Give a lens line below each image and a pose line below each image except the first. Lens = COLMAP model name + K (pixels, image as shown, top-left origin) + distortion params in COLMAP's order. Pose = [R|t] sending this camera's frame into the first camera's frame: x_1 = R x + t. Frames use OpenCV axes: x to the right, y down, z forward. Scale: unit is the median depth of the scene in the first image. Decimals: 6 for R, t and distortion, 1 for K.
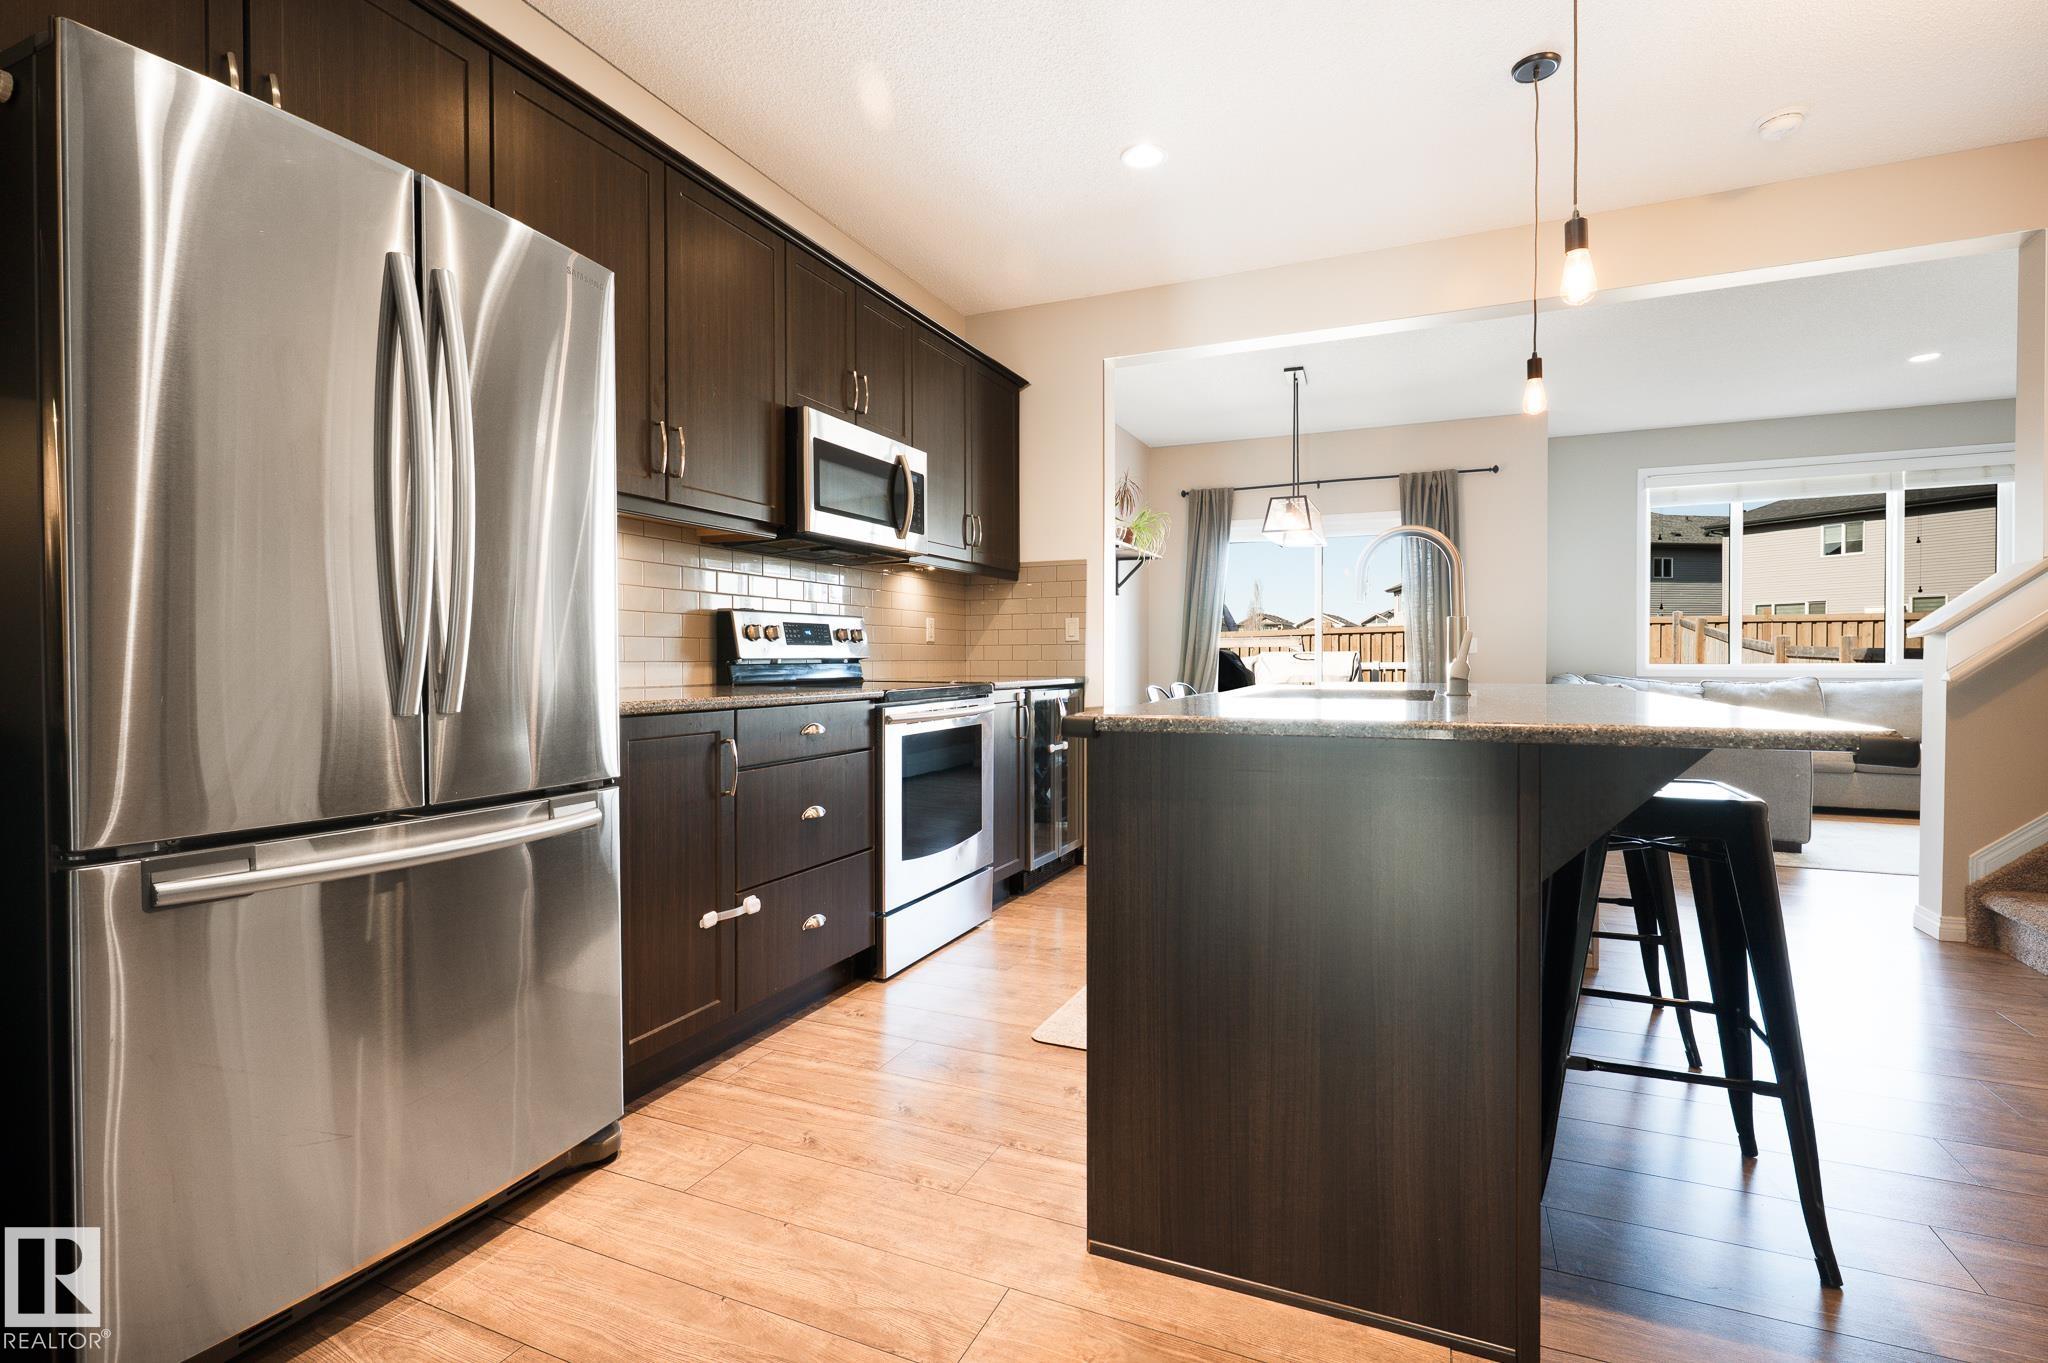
lens RADIAL K [[922.5, 0, 1023.4], [0, 922.5, 677.0], [0, 0, 1]] dist [-0.001168, -0.000254]
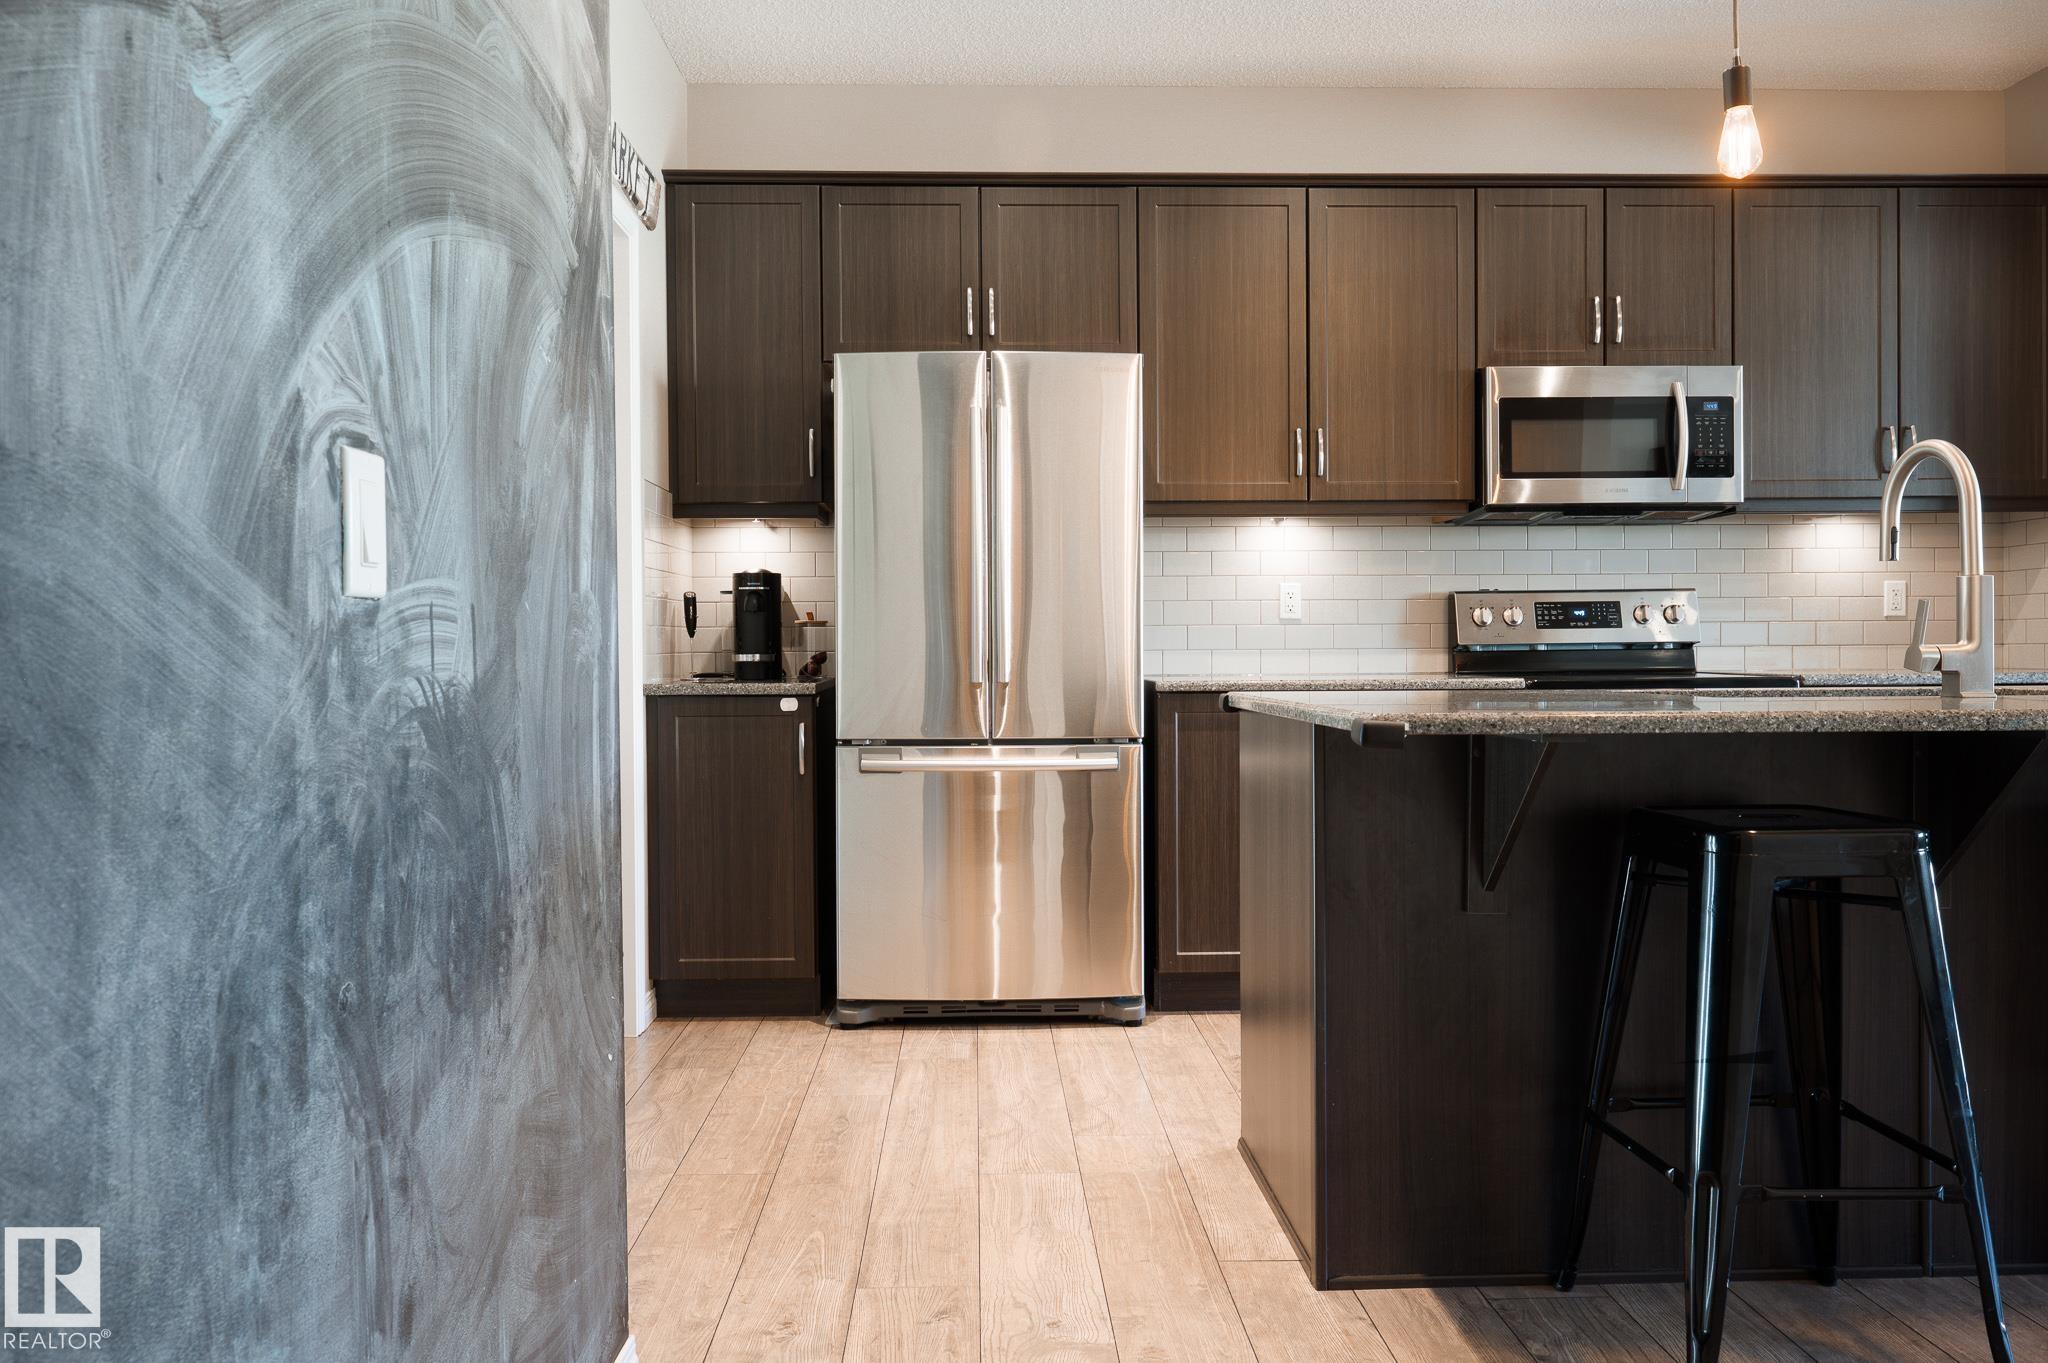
lens RADIAL K [[1460.0, 0, 1019.9], [0, 1460.0, 670.4], [0, 0, 1]] dist [0.002720, -0.000192]
pose [[0.431850, 0.011928, -0.901866, 1.373889], [-0.009772, 0.999916, 0.008545, -0.003708], [0.901892, 0.005123, 0.431931, -0.059029]]
